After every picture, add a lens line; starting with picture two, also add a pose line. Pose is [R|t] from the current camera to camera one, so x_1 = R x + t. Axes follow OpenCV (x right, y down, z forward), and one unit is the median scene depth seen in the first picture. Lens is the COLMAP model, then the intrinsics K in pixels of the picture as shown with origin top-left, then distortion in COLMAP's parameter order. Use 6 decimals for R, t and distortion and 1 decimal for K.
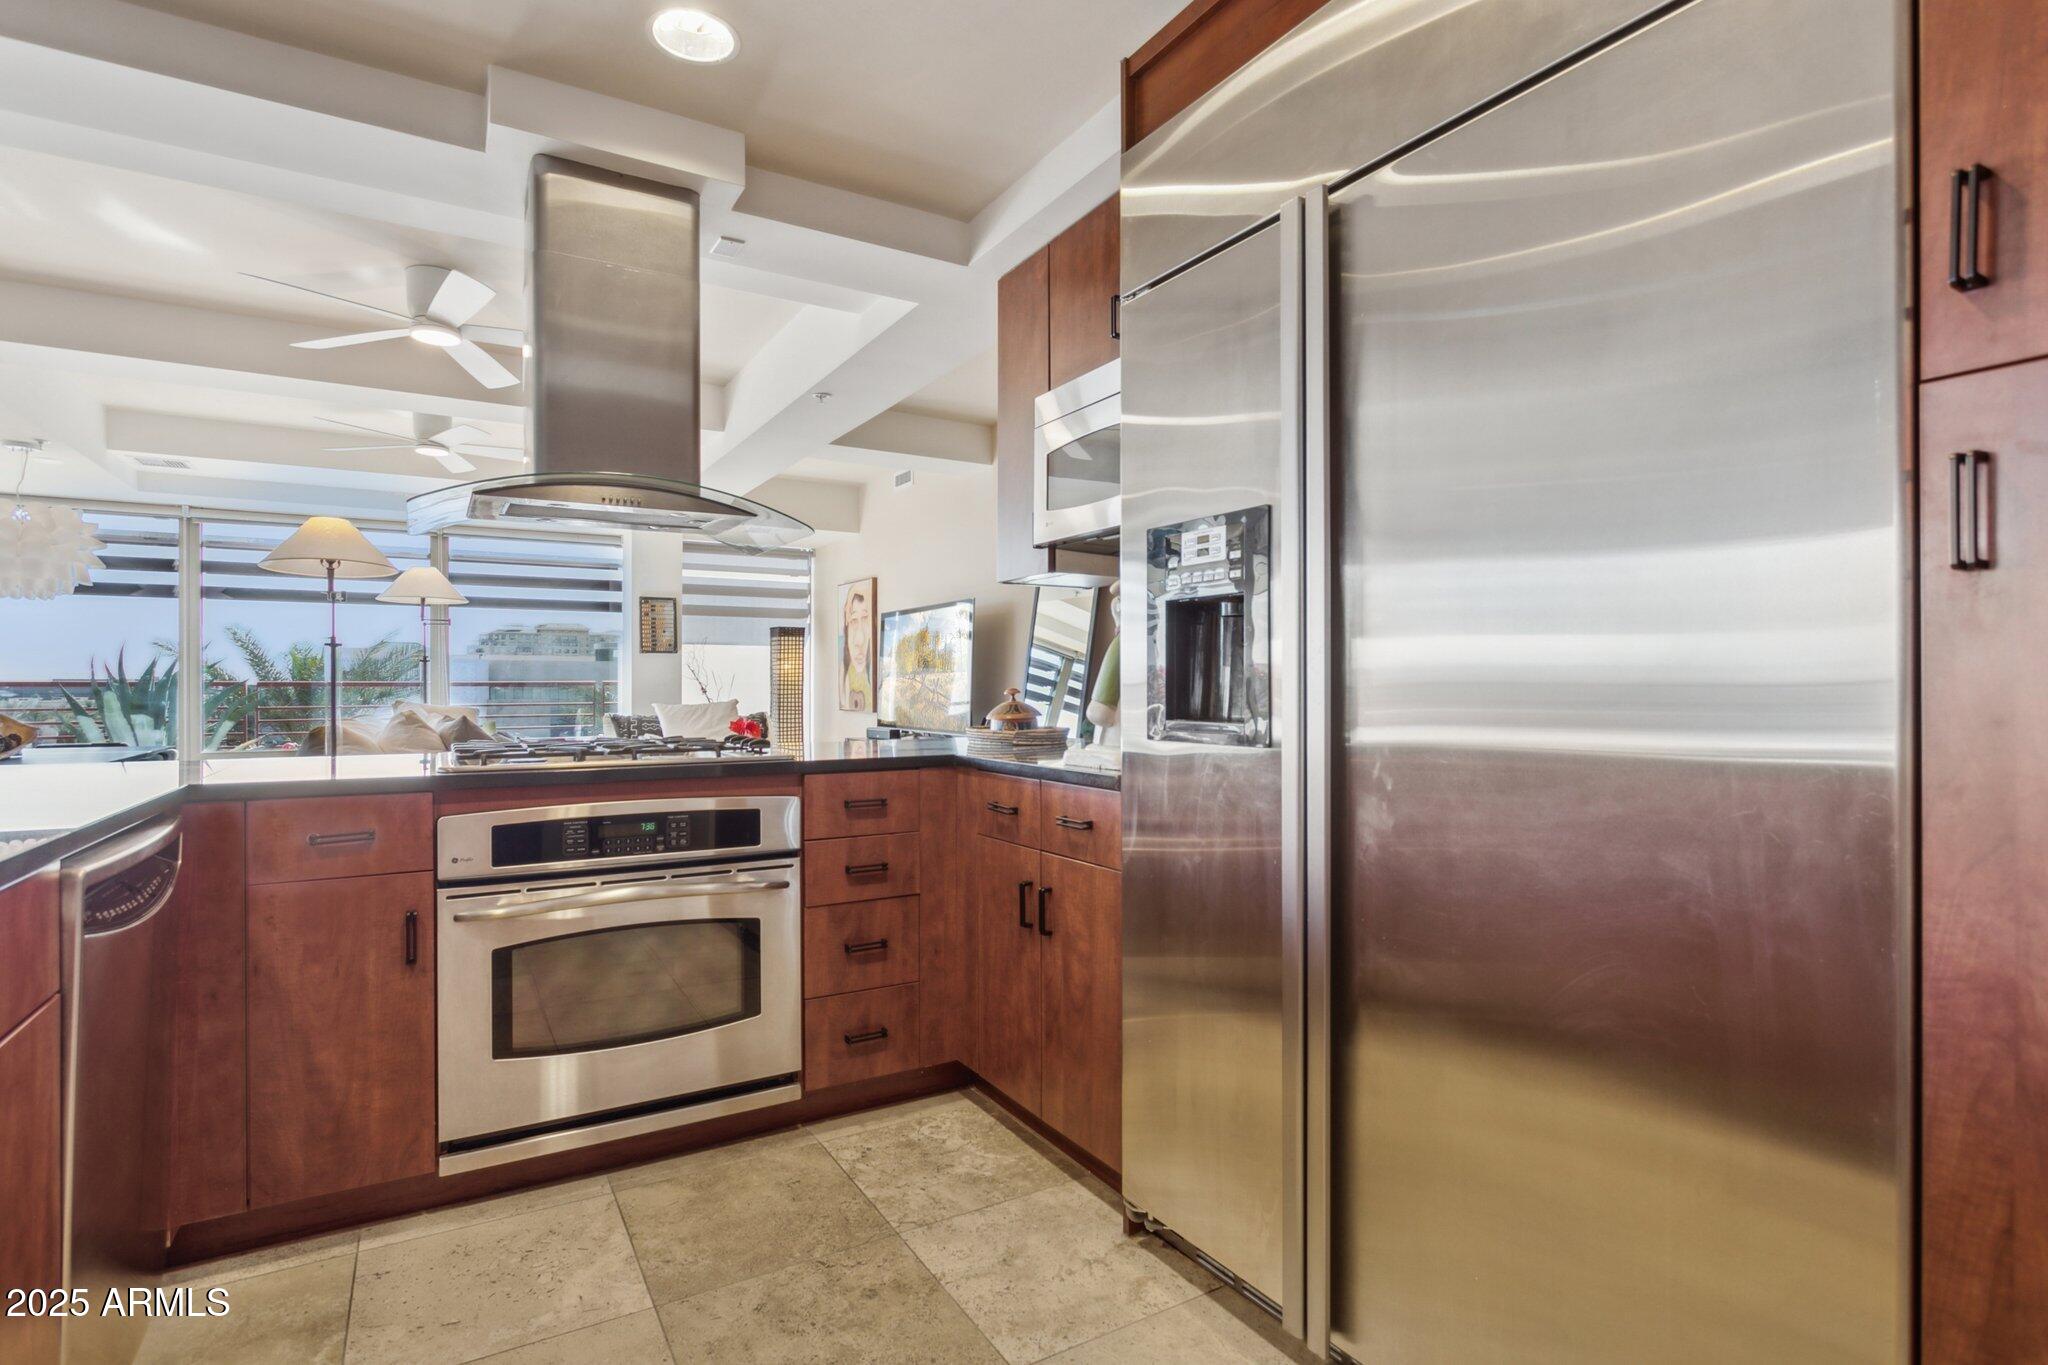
lens RADIAL K [[1001.5, 0, 1029.0], [0, 1001.5, 691.1], [0, 0, 1]] dist [-0.014932, 0.001559]
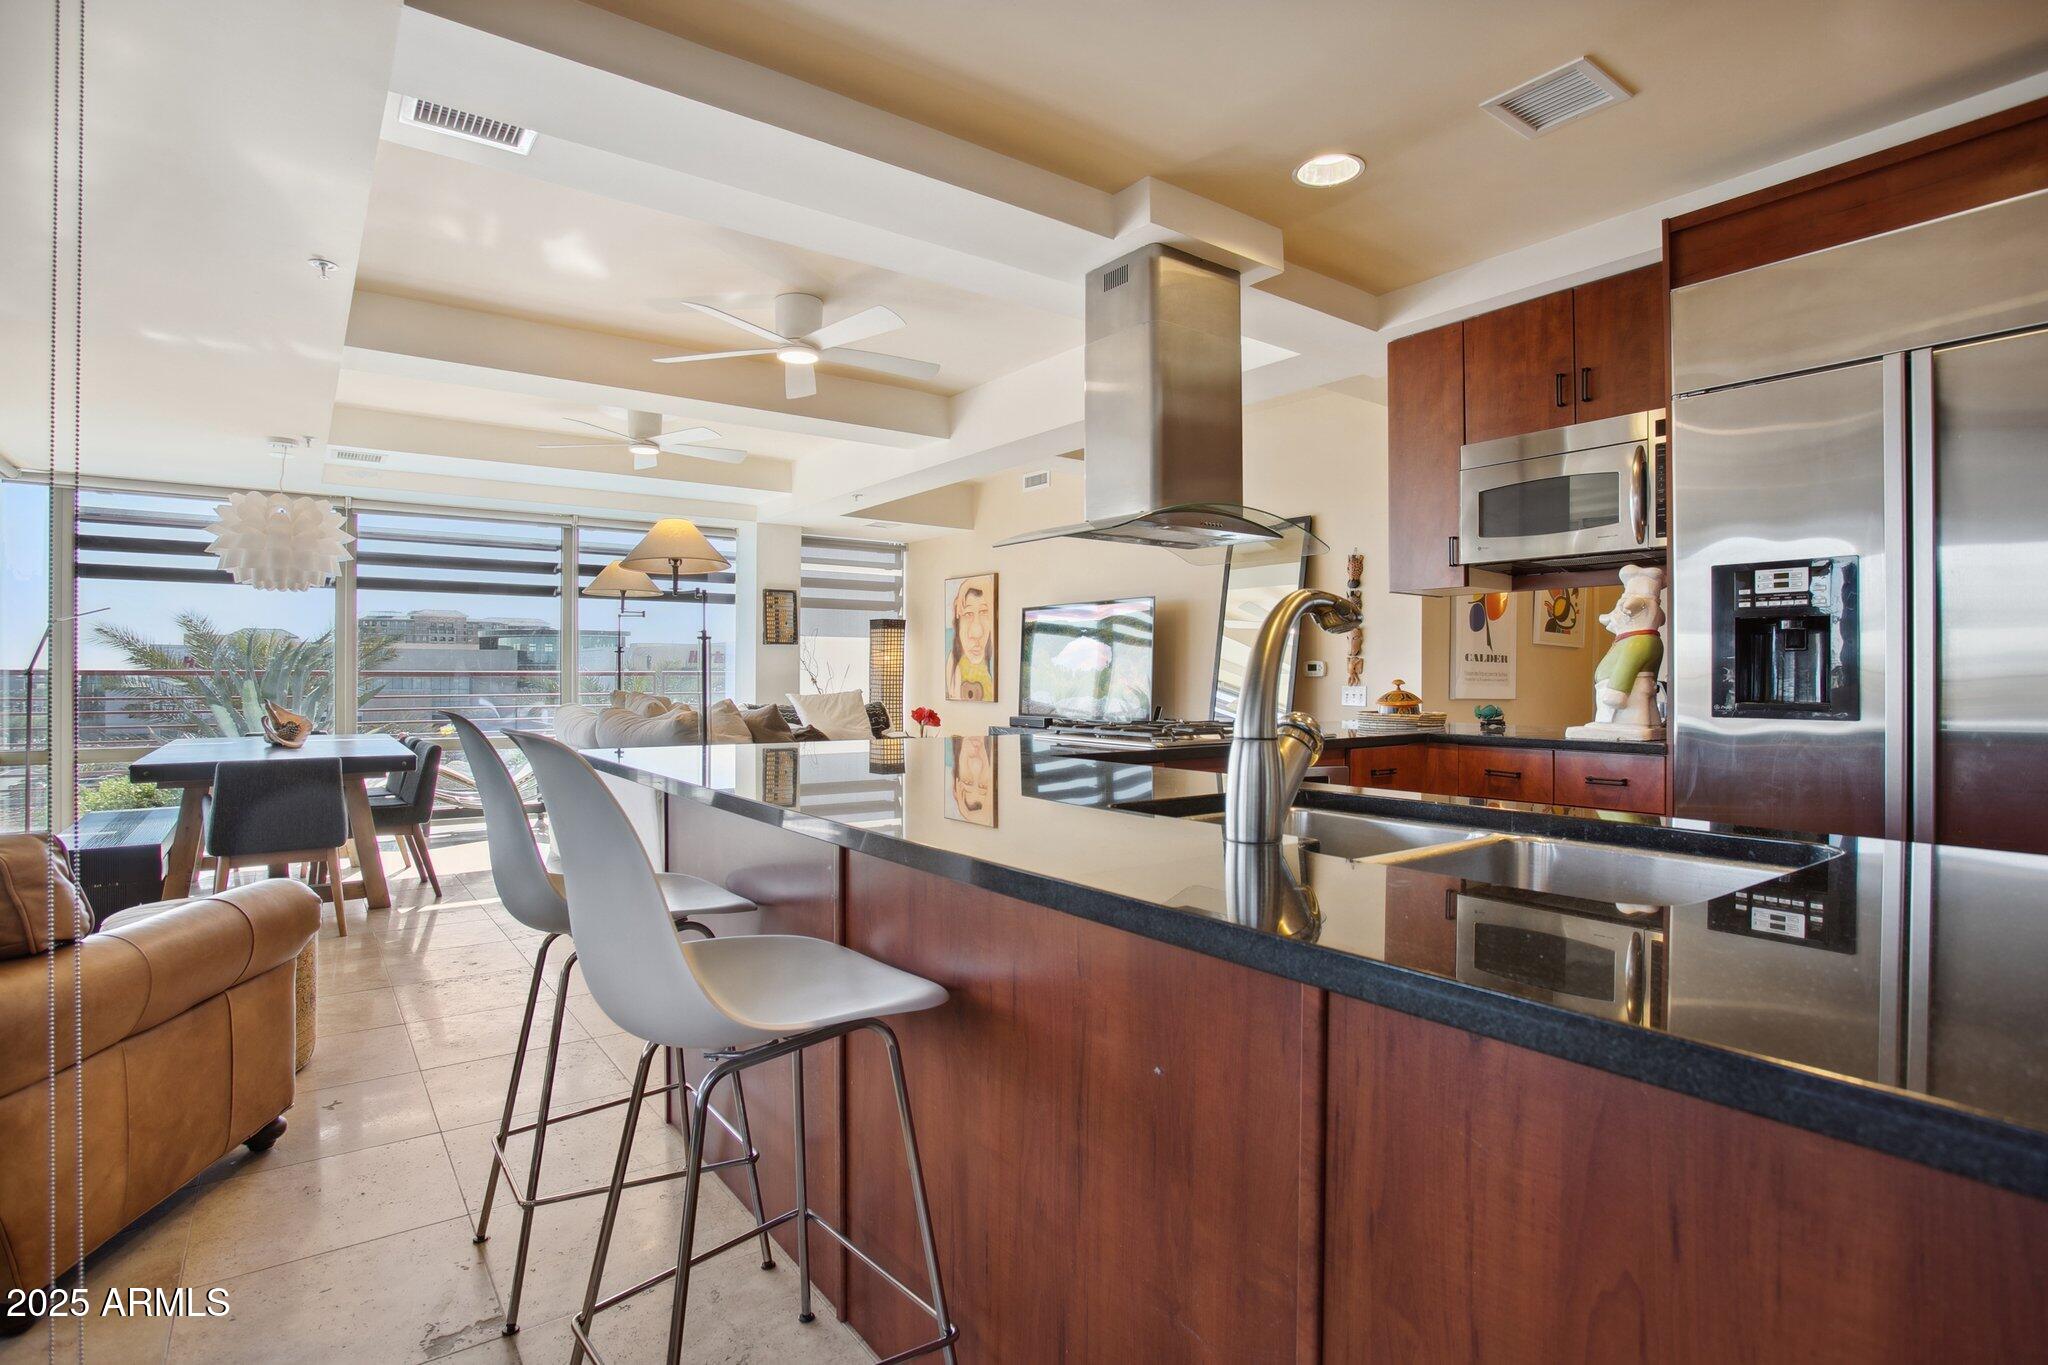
lens RADIAL K [[1001.5, 0, 1071.4], [0, 1001.5, 671.4], [0, 0, 1]] dist [-0.014932, 0.001559]
pose [[0.990057, -0.003464, 0.140624, -0.745975], [0.004484, 0.999966, -0.006935, -0.007197], [-0.140595, 0.007497, 0.990039, -0.186780]]
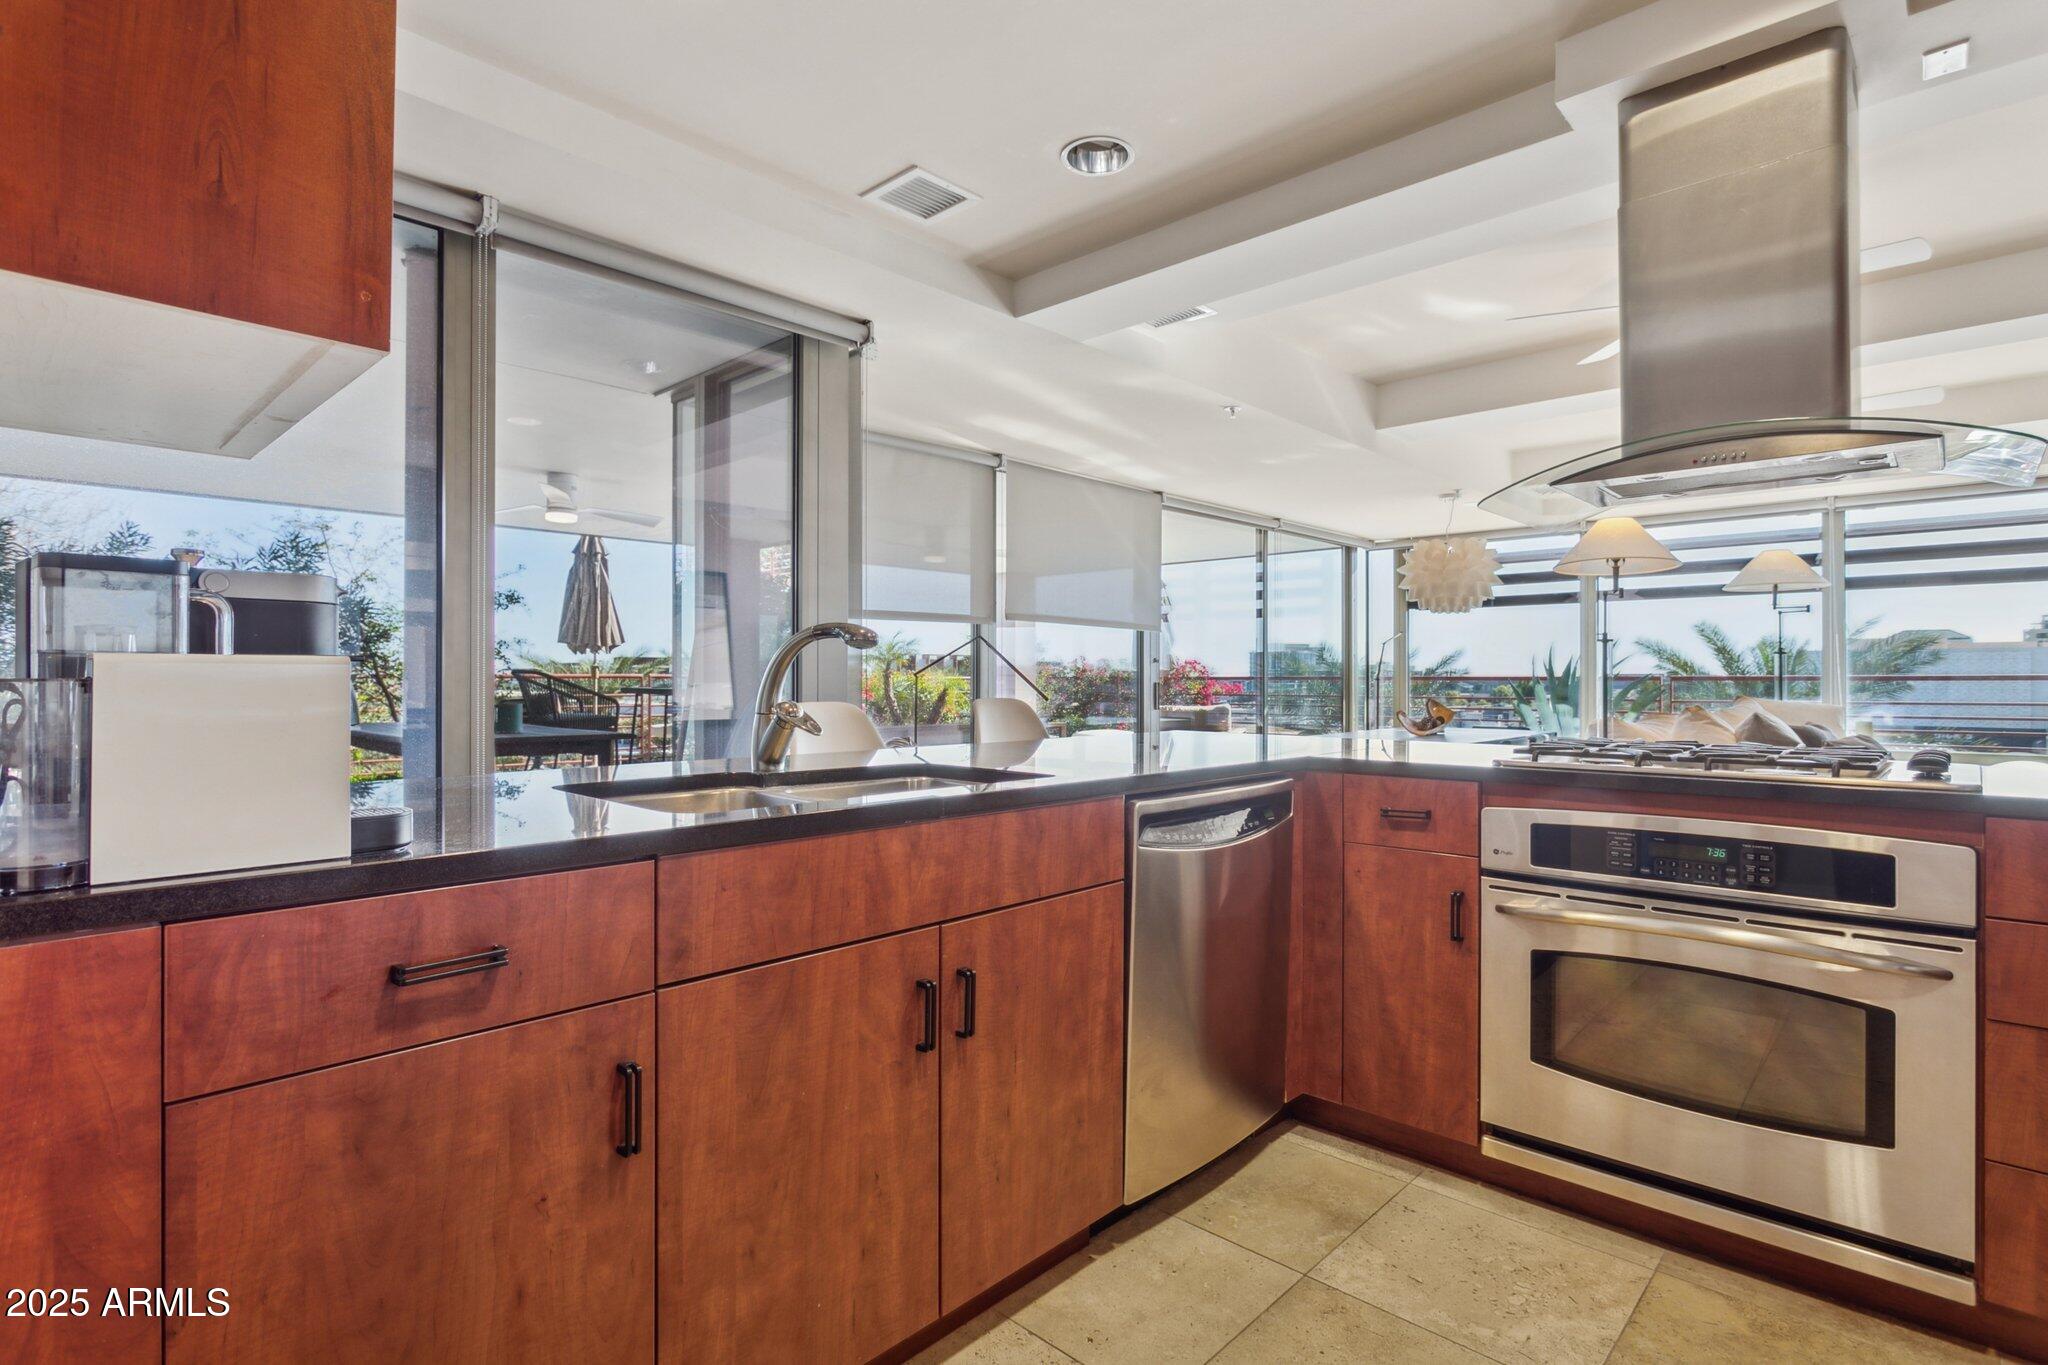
lens RADIAL K [[1001.5, 0, 1017.1], [0, 1001.5, 679.4], [0, 0, 1]] dist [-0.014932, 0.001559]
pose [[0.258614, 0.000698, -0.965980, 0.240106], [-0.006718, 0.999977, -0.001076, -0.001559], [0.965957, 0.006768, 0.258613, 0.219461]]
